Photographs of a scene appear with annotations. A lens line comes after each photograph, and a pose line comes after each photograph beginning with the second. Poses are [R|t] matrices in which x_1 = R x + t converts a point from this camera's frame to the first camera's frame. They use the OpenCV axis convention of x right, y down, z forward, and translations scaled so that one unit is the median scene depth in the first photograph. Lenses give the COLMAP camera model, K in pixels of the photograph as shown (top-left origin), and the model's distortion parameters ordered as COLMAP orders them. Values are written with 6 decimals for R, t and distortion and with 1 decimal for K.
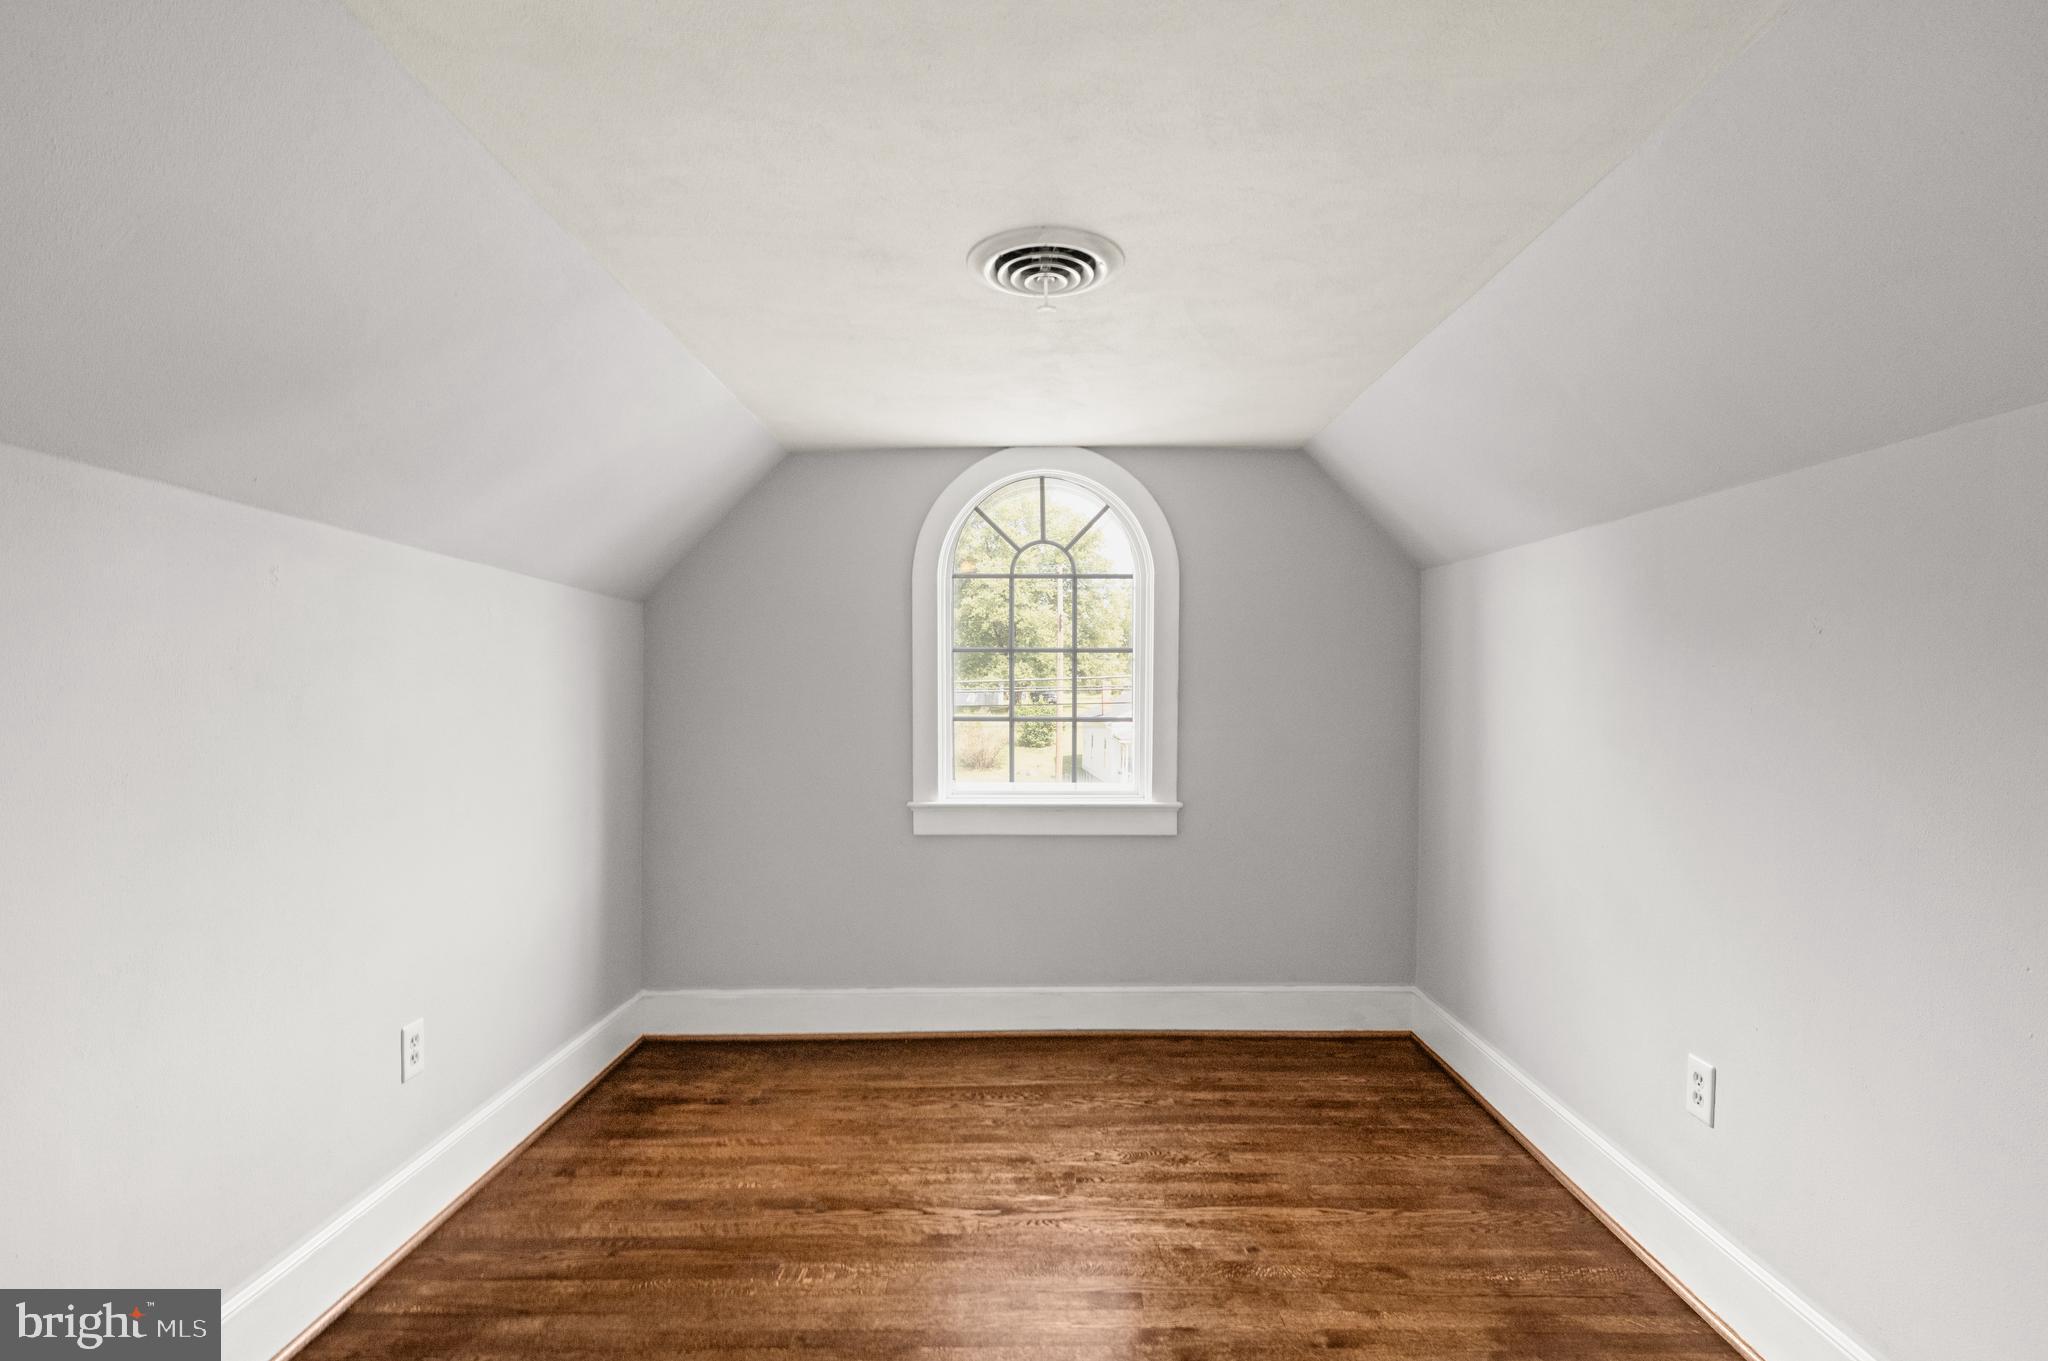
lens RADIAL K [[999.4, 0, 1020.3], [0, 999.4, 697.2], [0, 0, 1]] dist [-0.001658, 0.000196]
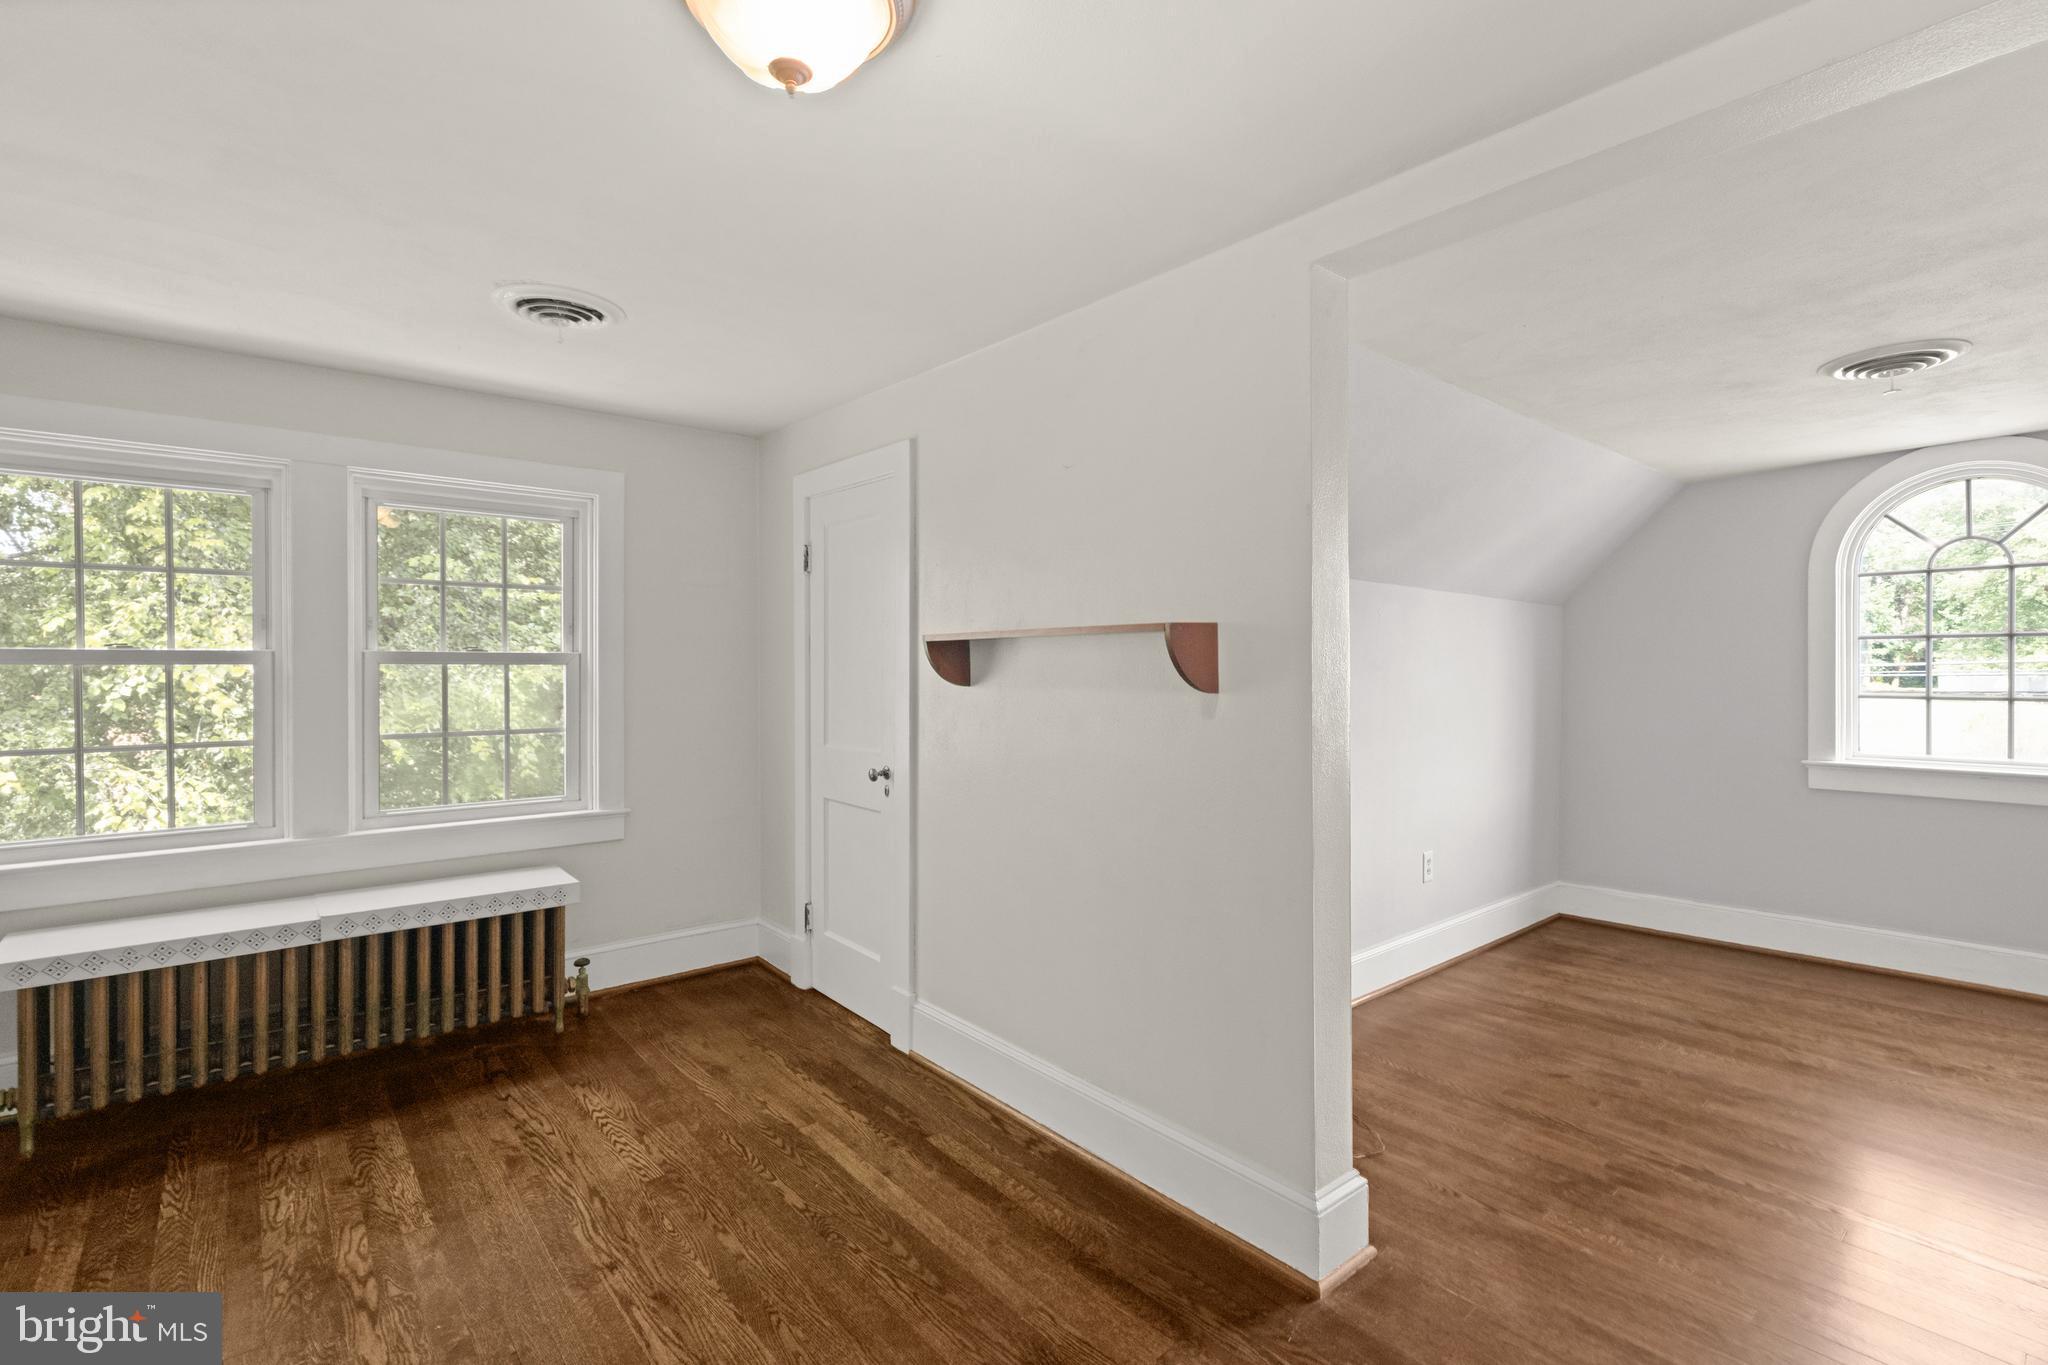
lens RADIAL K [[894.7, 0, 1019.6], [0, 894.7, 697.8], [0, 0, 1]] dist [-0.000075, 0.000800]
pose [[0.630595, 0.029084, -0.775567, 0.151109], [-0.006010, 0.999451, 0.032593, -0.003375], [0.776089, -0.015892, 0.630423, -0.508015]]
